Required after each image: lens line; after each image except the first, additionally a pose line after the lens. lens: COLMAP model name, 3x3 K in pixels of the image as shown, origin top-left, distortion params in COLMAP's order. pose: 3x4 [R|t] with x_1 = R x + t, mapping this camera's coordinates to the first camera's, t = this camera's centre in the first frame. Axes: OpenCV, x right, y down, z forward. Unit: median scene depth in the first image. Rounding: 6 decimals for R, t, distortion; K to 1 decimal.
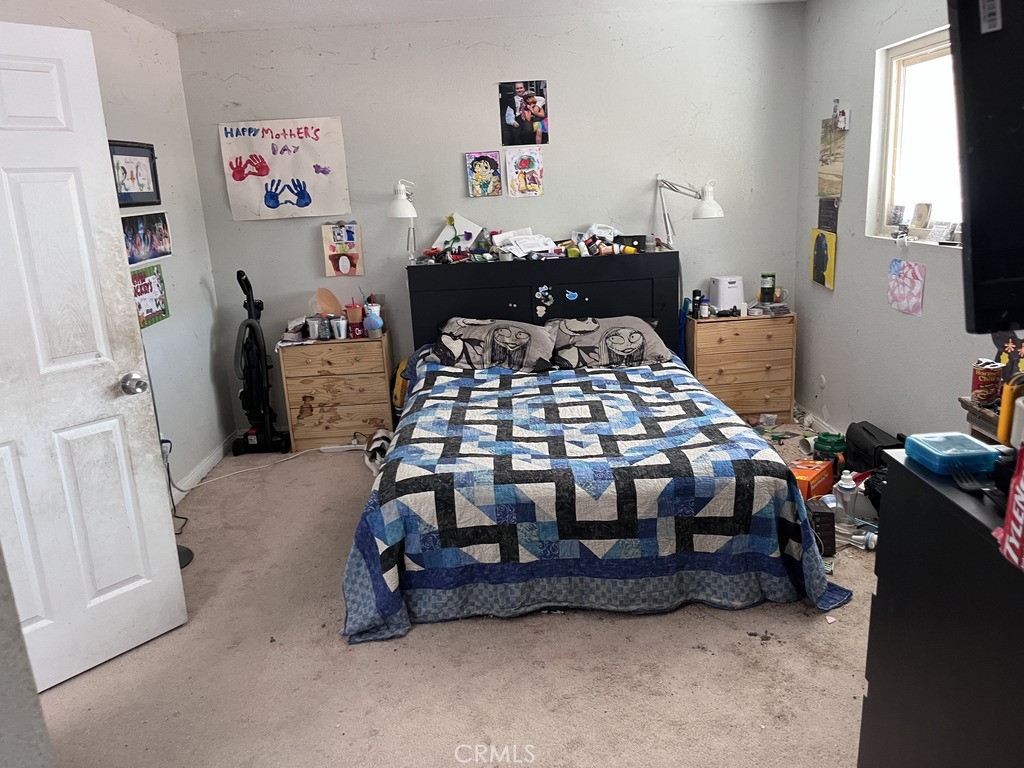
lens RADIAL K [[779.4, 0, 513.3], [0, 779.4, 380.1], [0, 0, 1]] dist [0.045294, -0.071965]
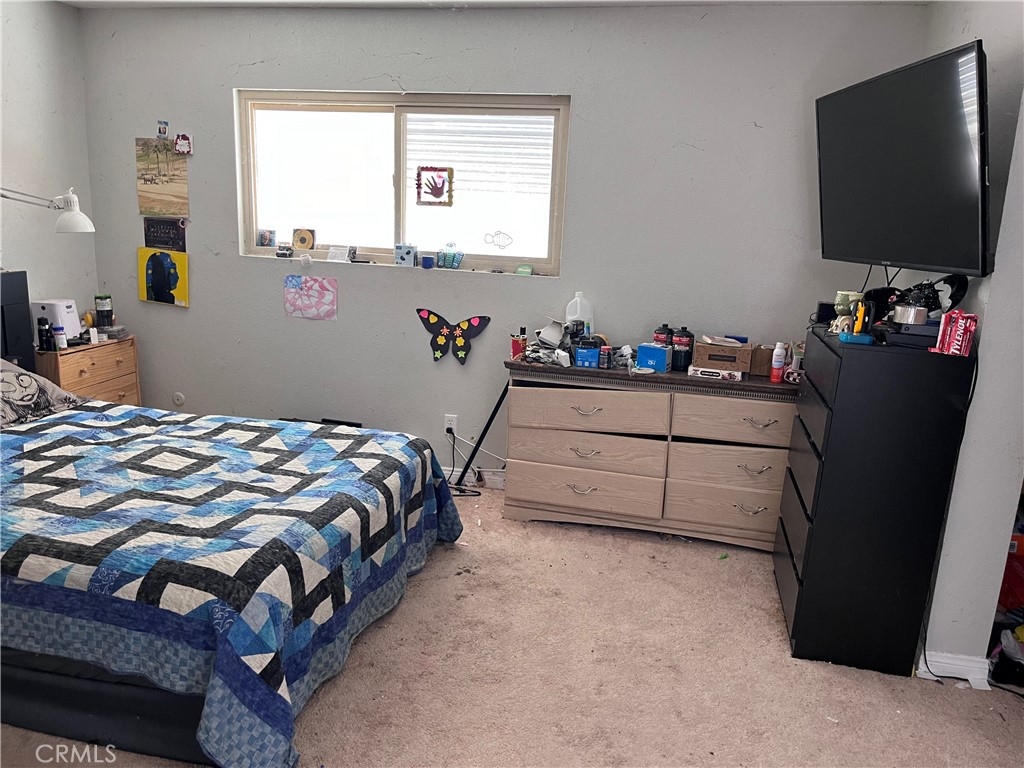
lens RADIAL K [[779.4, 0, 513.4], [0, 779.4, 387.6], [0, 0, 1]] dist [0.045294, -0.071965]
pose [[0.223905, -0.148208, 0.963276, -0.628228], [0.173666, 0.978619, 0.110201, -0.063961], [-0.959013, 0.142614, 0.244856, 0.440202]]
